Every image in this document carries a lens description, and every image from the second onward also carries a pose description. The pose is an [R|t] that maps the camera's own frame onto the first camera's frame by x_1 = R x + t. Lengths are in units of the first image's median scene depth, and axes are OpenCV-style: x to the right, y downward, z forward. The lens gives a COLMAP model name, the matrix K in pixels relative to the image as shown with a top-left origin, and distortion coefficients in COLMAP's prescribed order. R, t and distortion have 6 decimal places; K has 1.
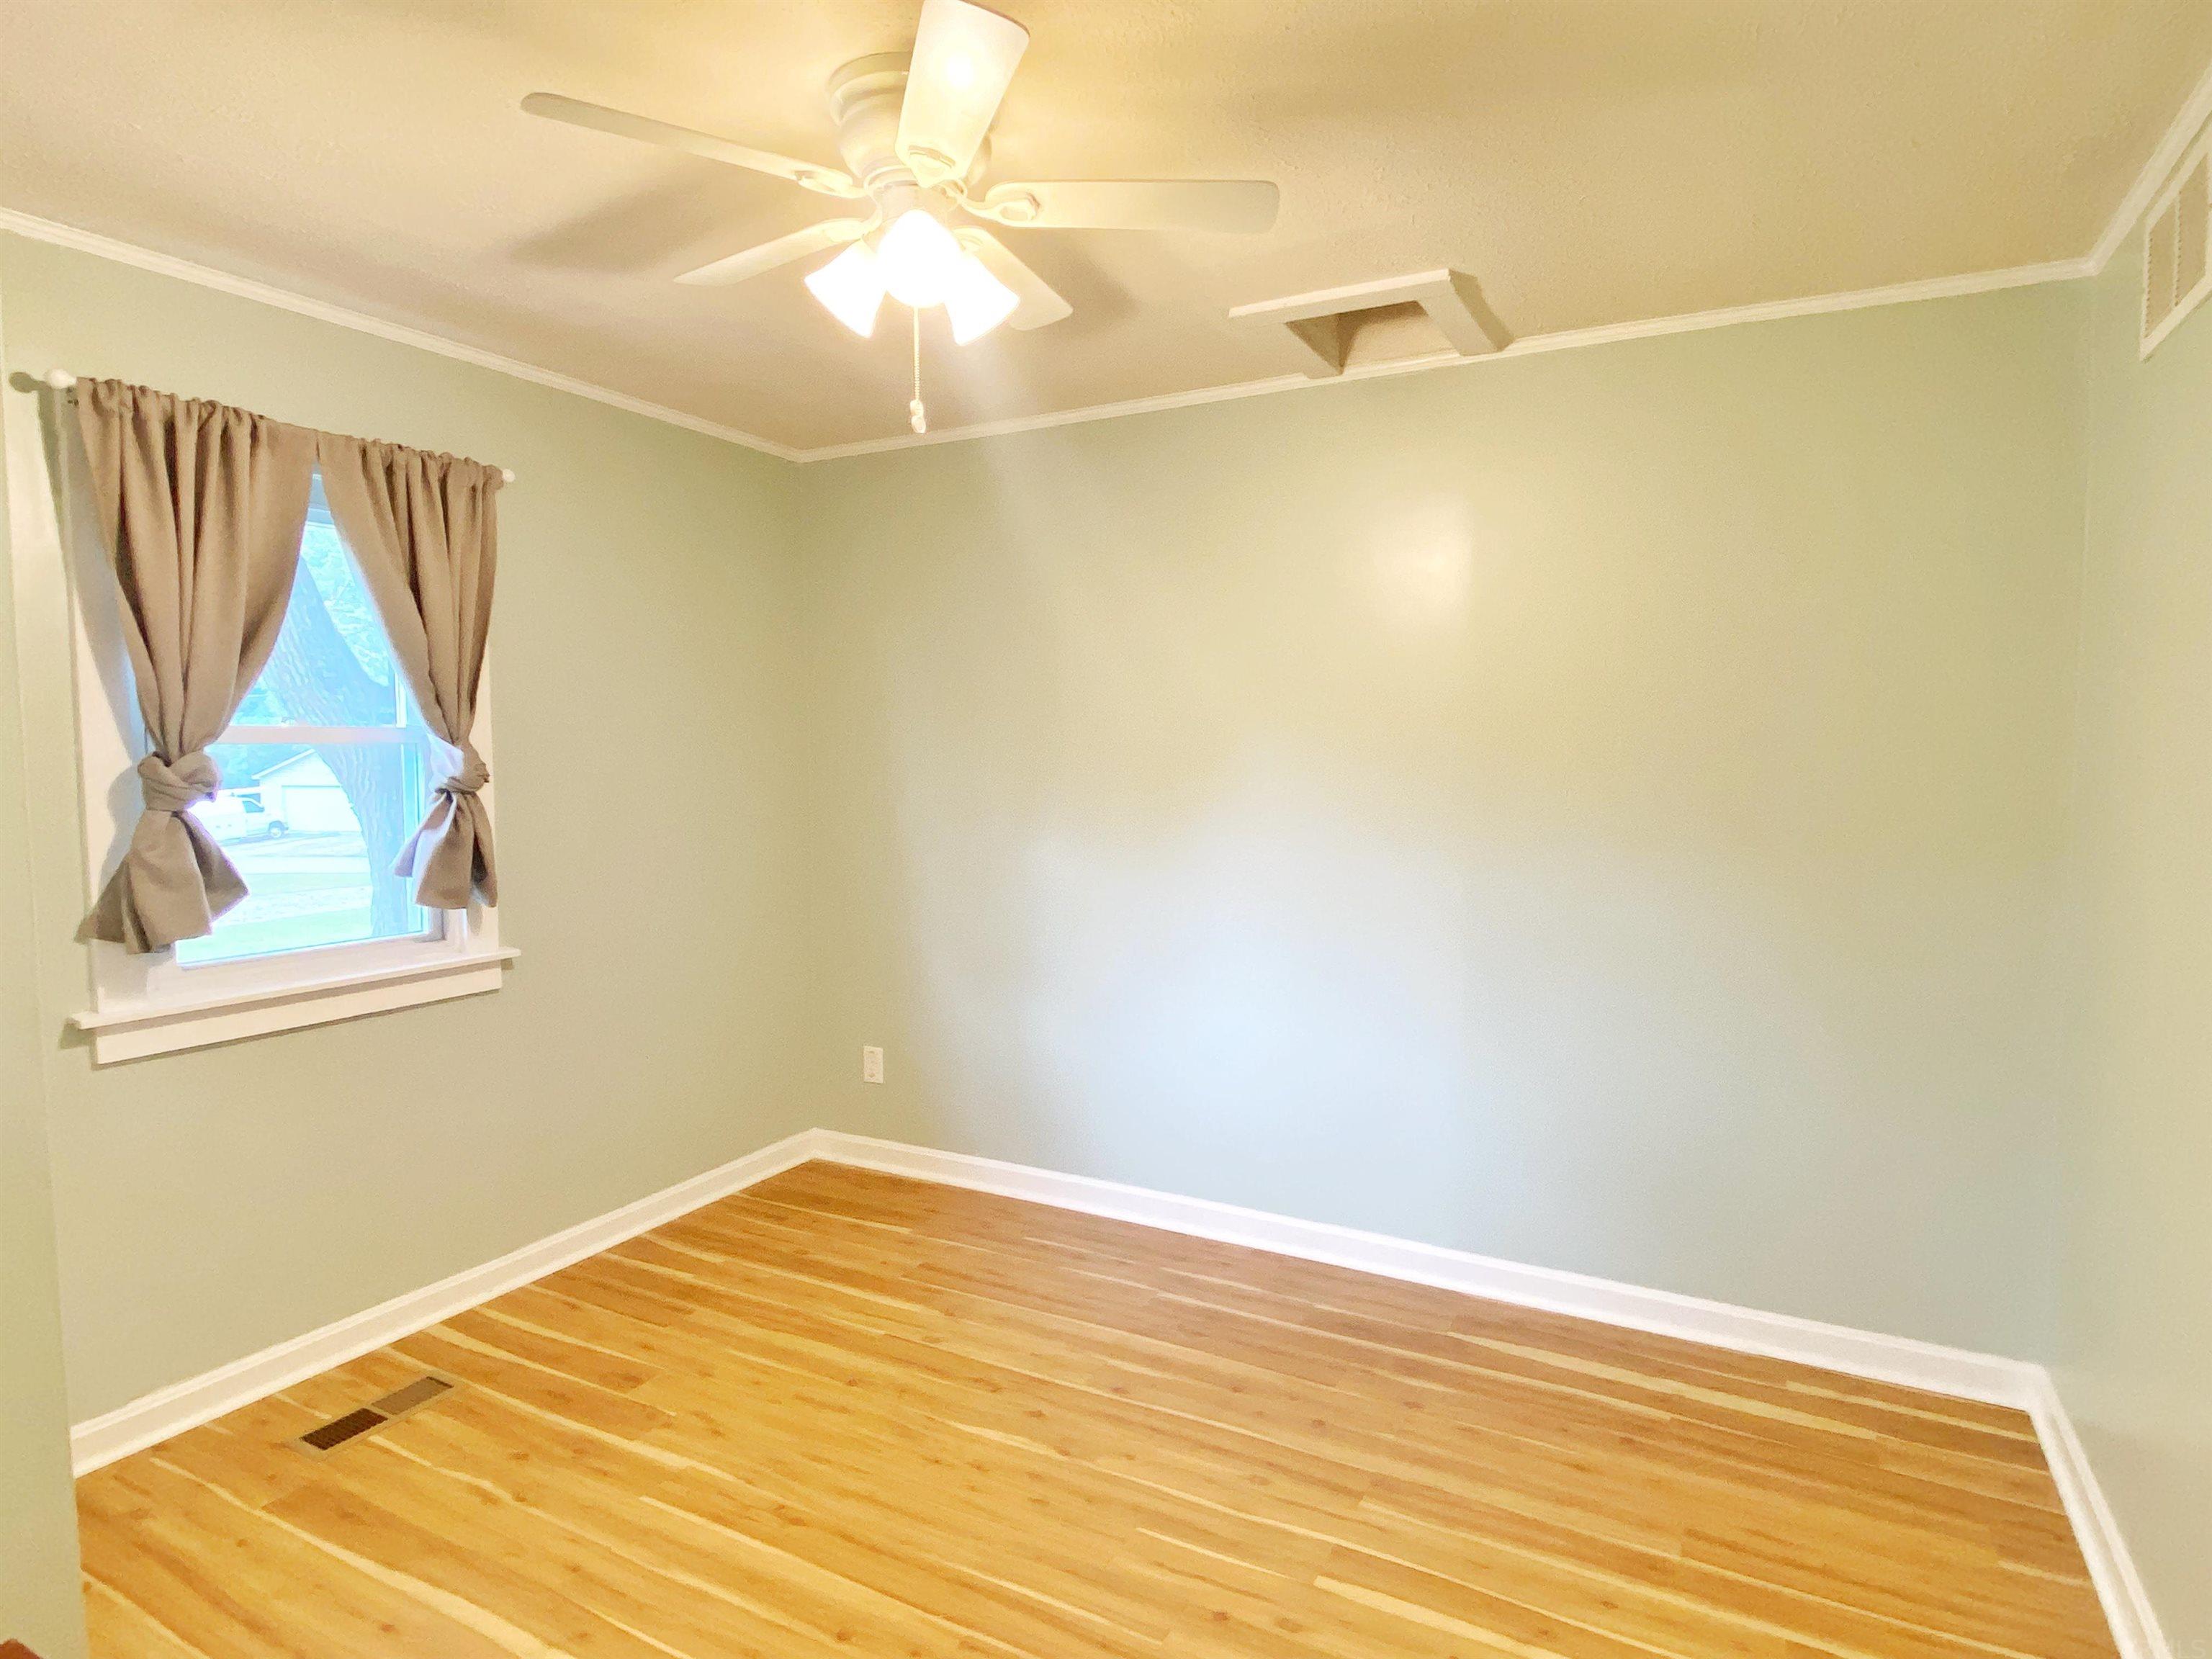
lens RADIAL K [[1220.0, 0, 1106.0], [0, 1220.0, 829.5], [0, 0, 1]] dist [0.001730, 0.000956]
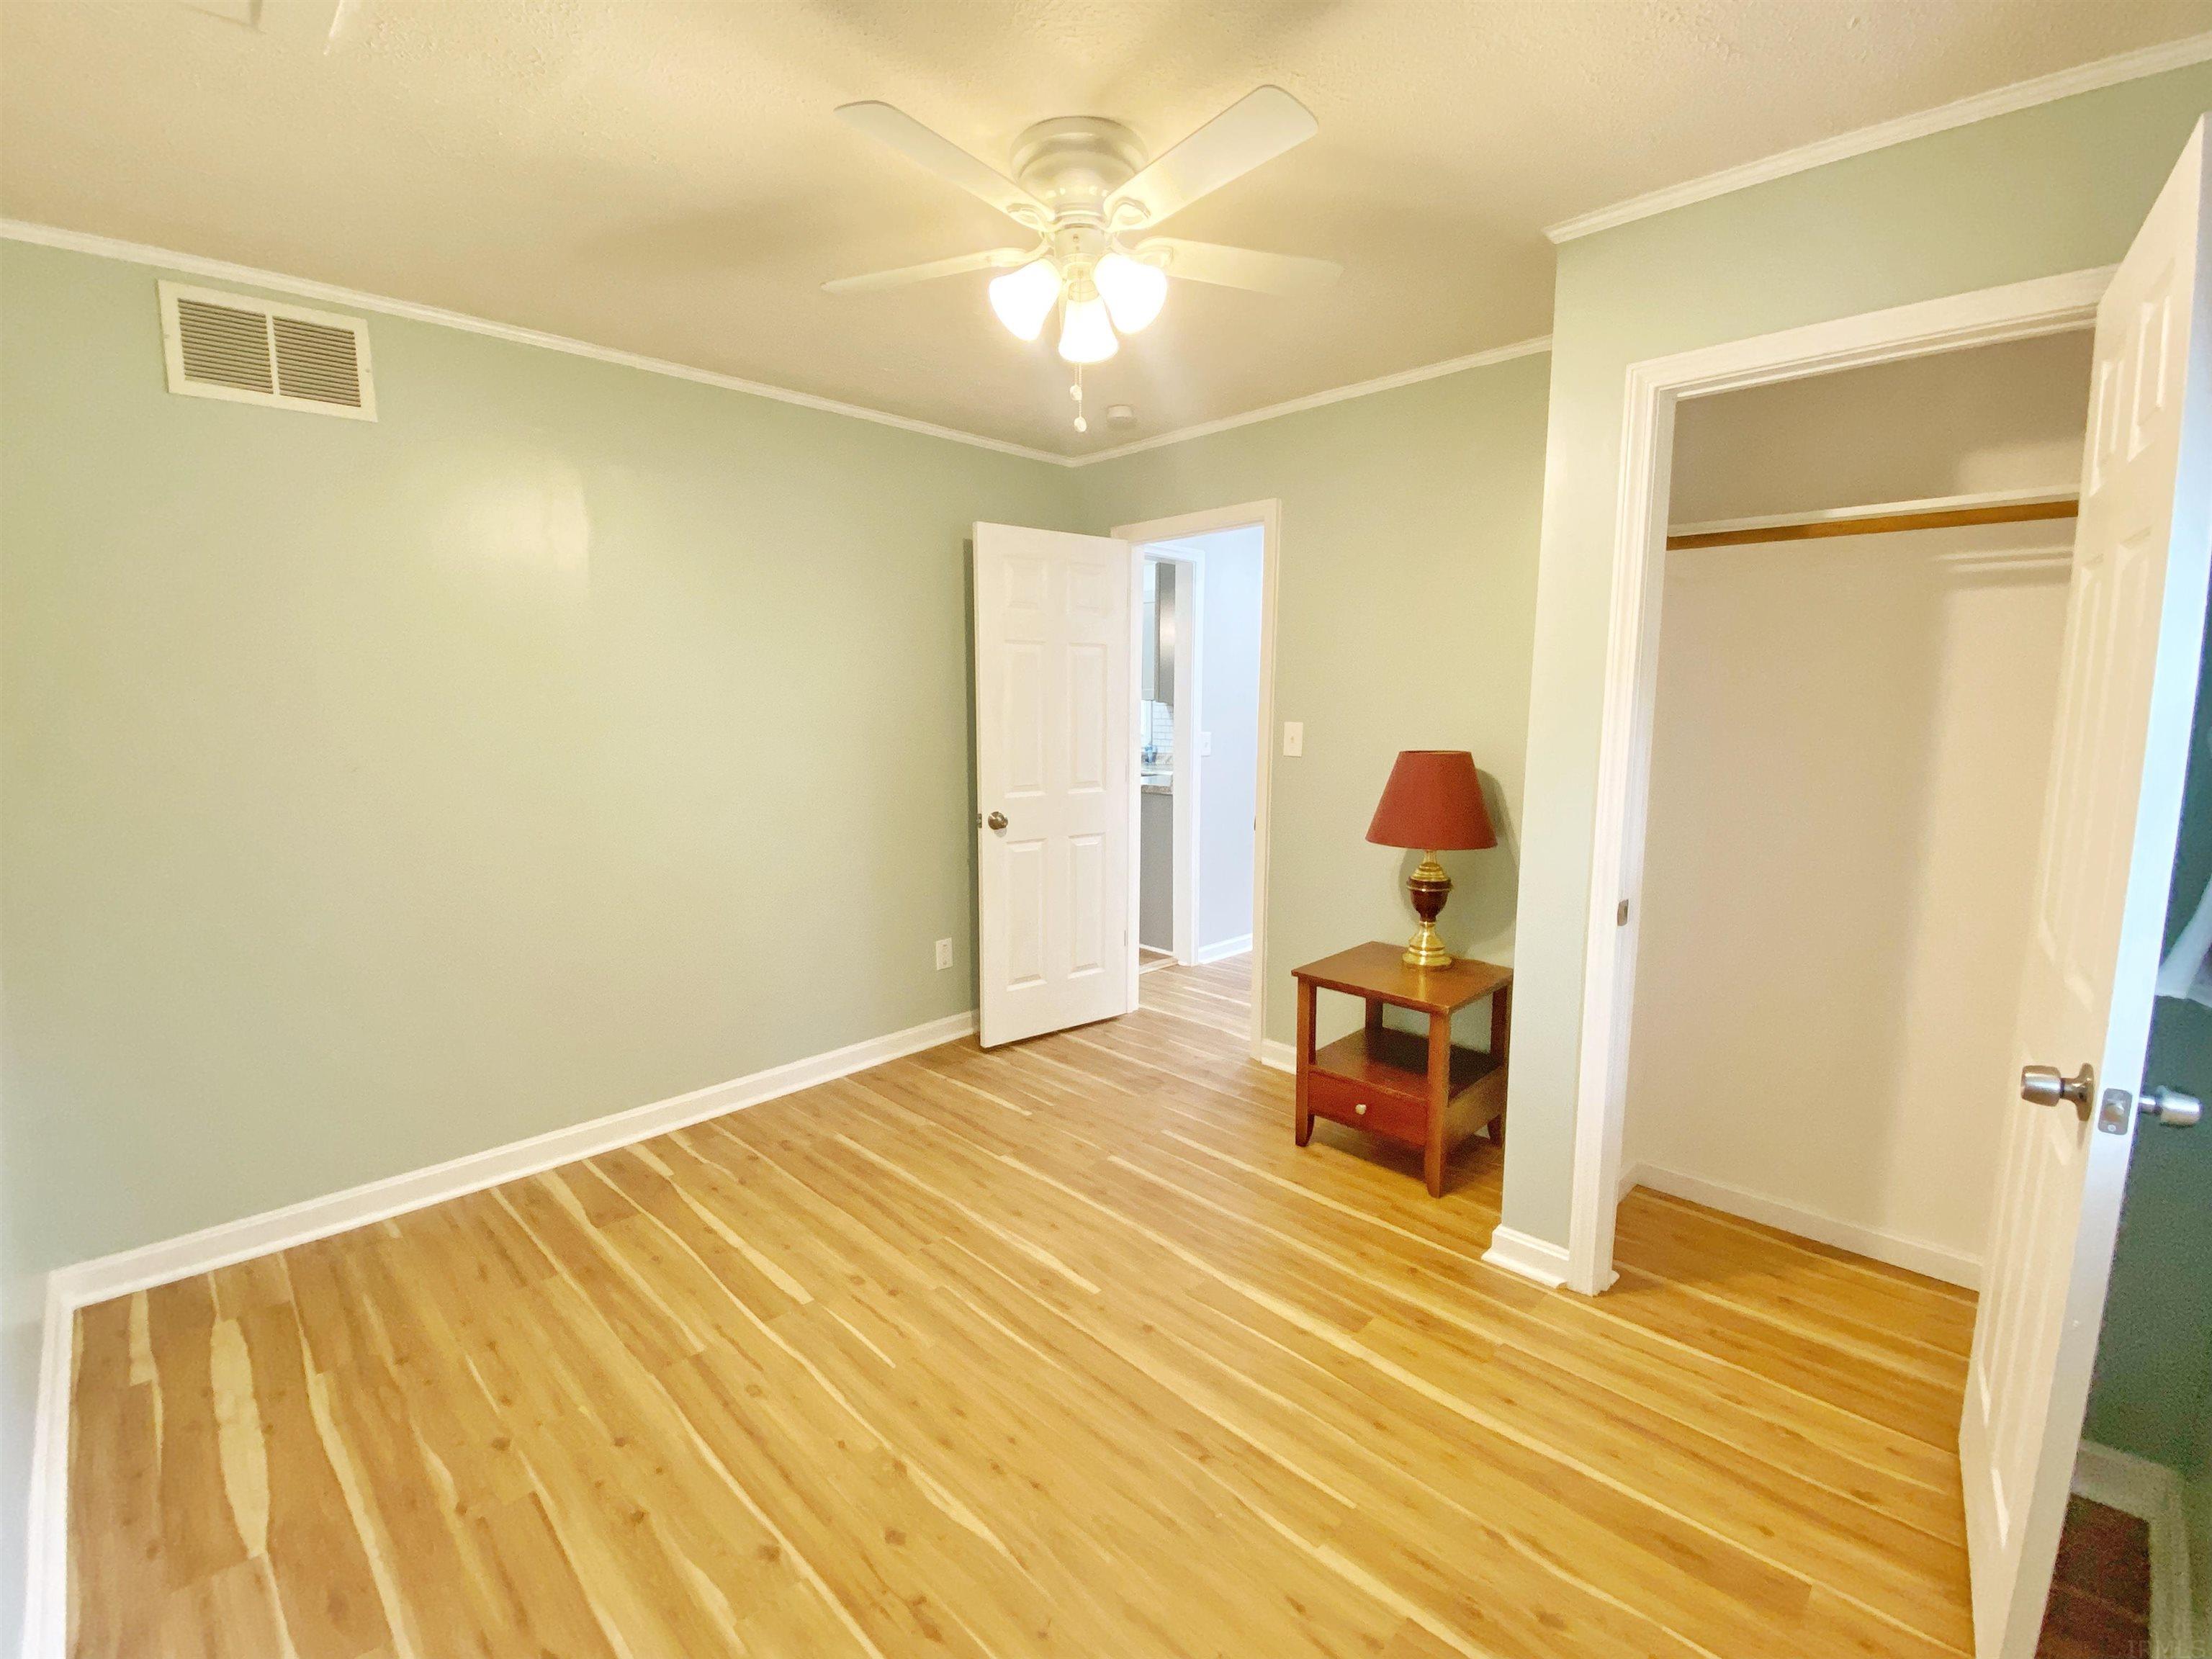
lens RADIAL K [[977.3, 0, 1106.0], [0, 977.3, 829.5], [0, 0, 1]] dist [-0.000629, -0.000150]
pose [[-0.957948, -0.035302, 0.284764, -0.390671], [0.024900, 0.978432, 0.205062, -0.101741], [-0.285861, 0.203529, -0.936408, 1.625044]]
